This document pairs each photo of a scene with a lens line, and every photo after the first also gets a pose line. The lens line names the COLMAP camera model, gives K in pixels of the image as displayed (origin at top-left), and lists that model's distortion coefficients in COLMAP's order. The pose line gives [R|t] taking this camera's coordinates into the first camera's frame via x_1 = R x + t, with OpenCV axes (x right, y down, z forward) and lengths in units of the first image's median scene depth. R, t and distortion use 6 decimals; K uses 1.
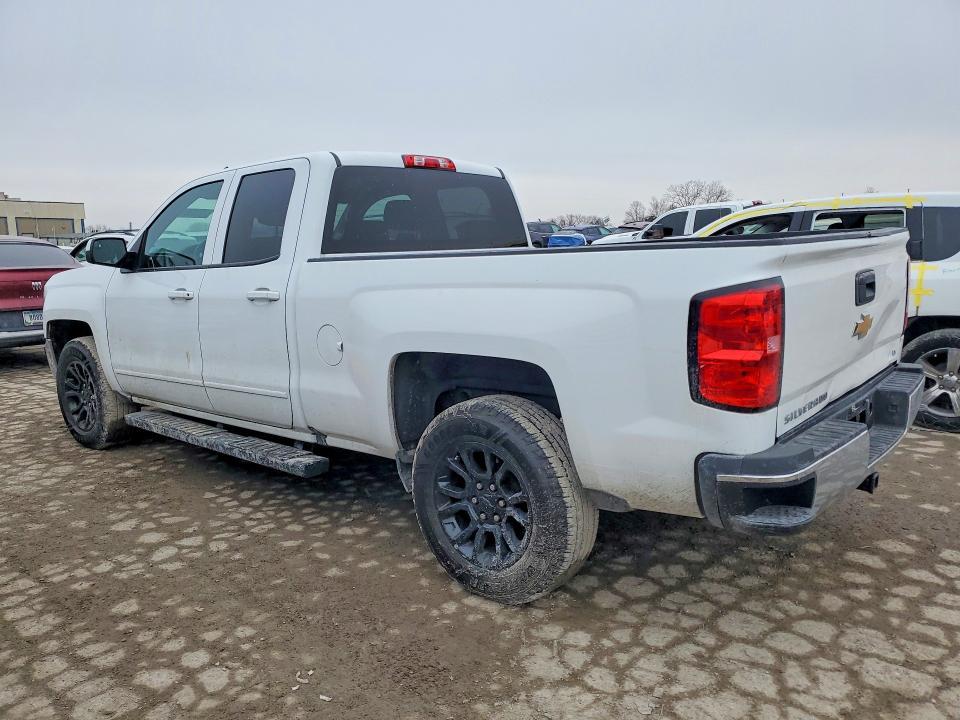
lens RADIAL K [[742.5, 0, 479.2], [0, 742.5, 359.2], [0, 0, 1]] dist [0.069440, -0.073194]
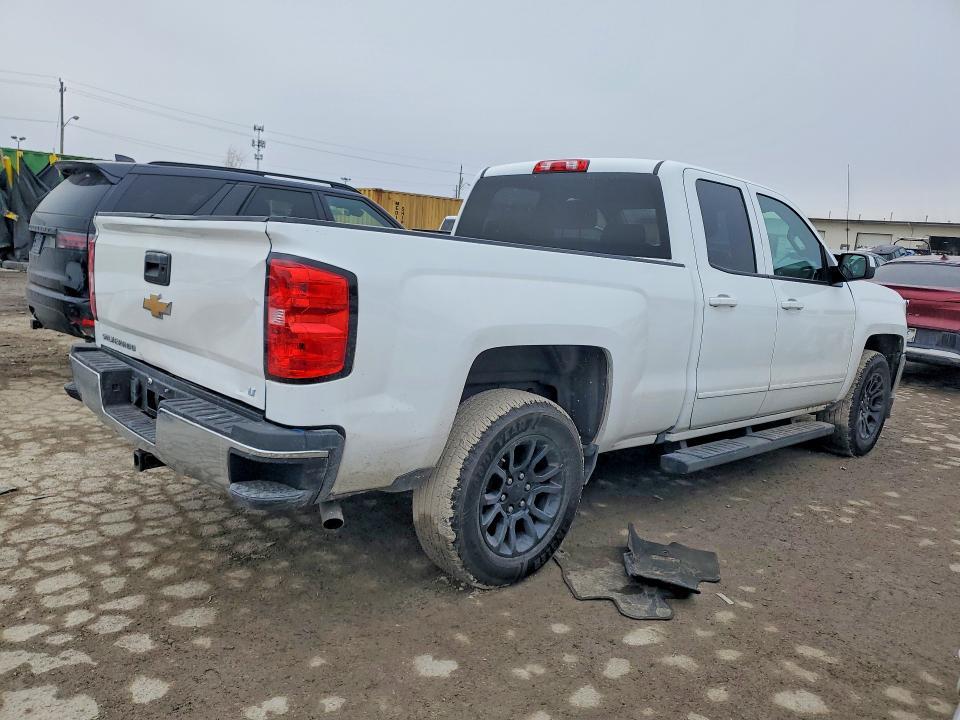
lens RADIAL K [[742.5, 0, 479.2], [0, 742.5, 359.2], [0, 0, 1]] dist [0.069440, -0.073194]
pose [[-0.110729, 0.183096, -0.976839, 1.458562], [-0.219431, 0.954123, 0.203712, -0.285611], [0.969324, 0.236906, -0.065472, 1.494135]]
